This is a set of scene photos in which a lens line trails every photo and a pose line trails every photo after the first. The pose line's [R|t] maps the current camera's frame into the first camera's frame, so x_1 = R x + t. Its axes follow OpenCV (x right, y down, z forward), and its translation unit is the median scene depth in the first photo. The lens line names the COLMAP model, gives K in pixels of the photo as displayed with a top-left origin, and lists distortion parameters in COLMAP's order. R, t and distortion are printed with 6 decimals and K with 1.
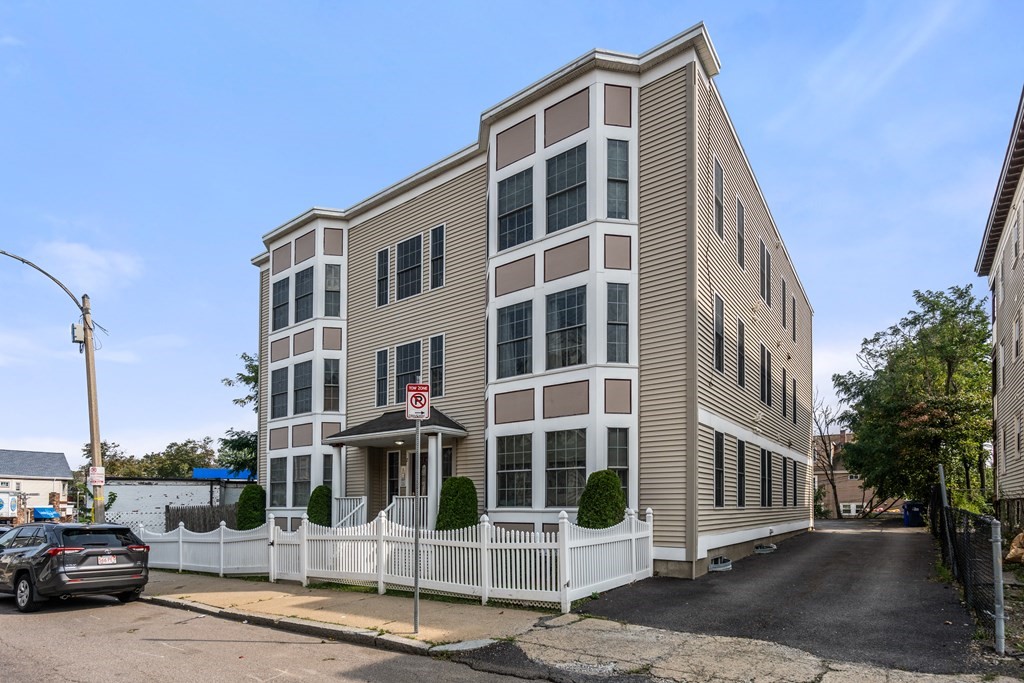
lens RADIAL K [[515.8, 0, 510.9], [0, 515.8, 330.0], [0, 0, 1]] dist [0.003332, -0.001097]
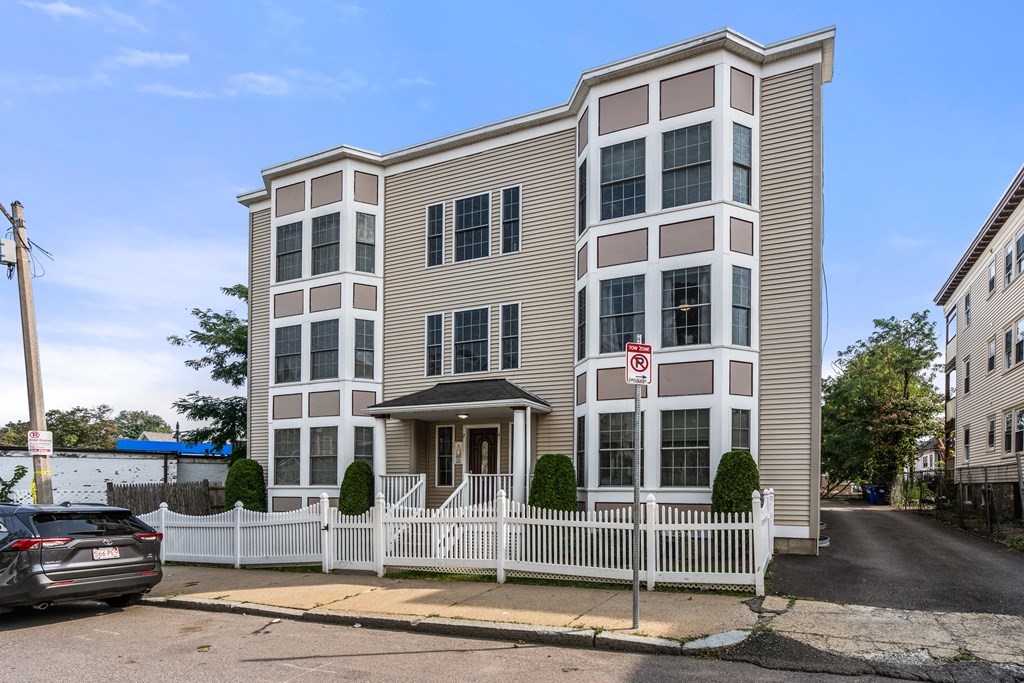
lens RADIAL K [[469.5, 0, 508.0], [0, 469.5, 349.2], [0, 0, 1]] dist [-0.000876, 0.001100]
pose [[0.960794, 0.084246, 0.264153, -0.403816], [-0.094911, 0.995096, 0.027851, 0.076224], [-0.260511, -0.051830, 0.964079, 0.204420]]
